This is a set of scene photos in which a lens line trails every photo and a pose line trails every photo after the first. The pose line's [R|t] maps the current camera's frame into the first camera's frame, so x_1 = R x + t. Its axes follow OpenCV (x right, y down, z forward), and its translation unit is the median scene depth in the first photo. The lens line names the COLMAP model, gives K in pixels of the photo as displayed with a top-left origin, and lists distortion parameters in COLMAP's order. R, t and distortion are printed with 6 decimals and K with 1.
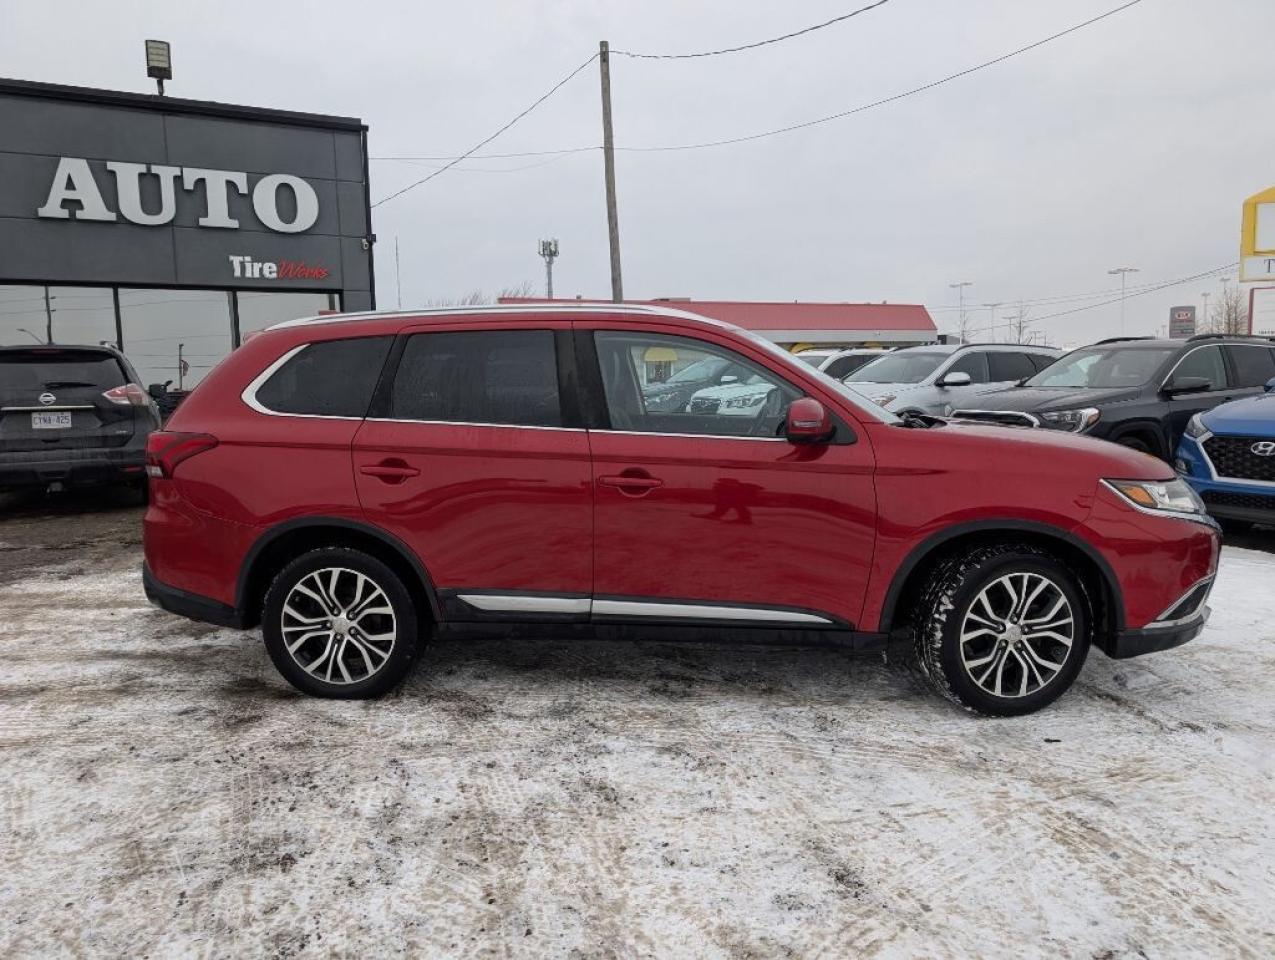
lens RADIAL K [[902.8, 0, 633.7], [0, 902.8, 481.8], [0, 0, 1]] dist [0.018736, -0.003731]
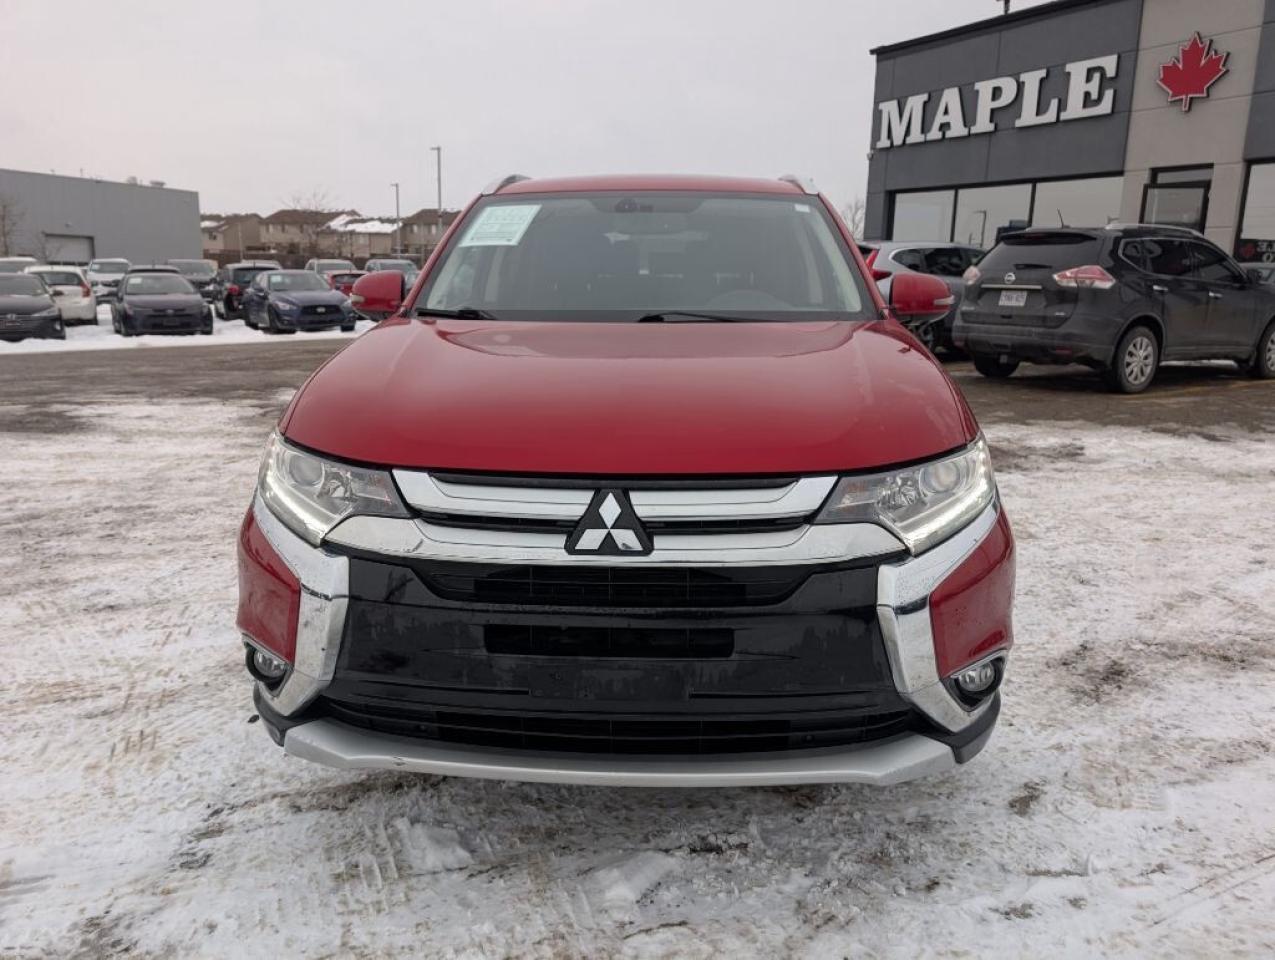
lens RADIAL K [[914.8, 0, 646.4], [0, 914.8, 474.0], [0, 0, 1]] dist [0.012429, -0.004897]
pose [[0.066828, 0.233712, -0.970007, 1.052688], [-0.127650, 0.966194, 0.223998, -0.122623], [0.989565, 0.108852, 0.094402, 1.081296]]
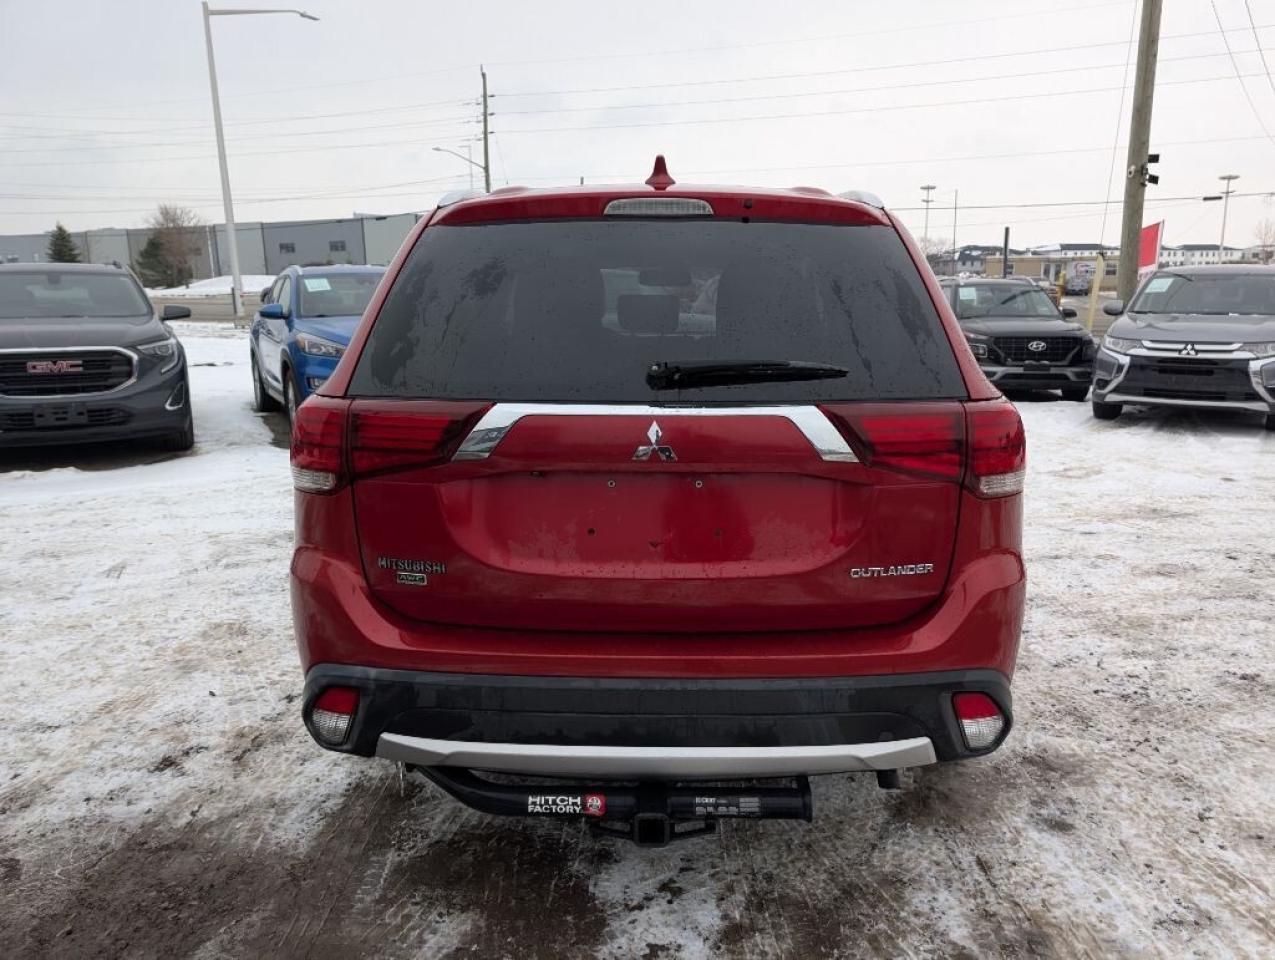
lens RADIAL K [[918.8, 0, 655.3], [0, 918.8, 482.0], [0, 0, 1]] dist [0.010868, -0.002978]
pose [[-0.080467, -0.188923, 0.978690, -1.030339], [0.122158, 0.972603, 0.197791, -0.137484], [-0.989243, 0.135471, -0.055184, 1.251816]]
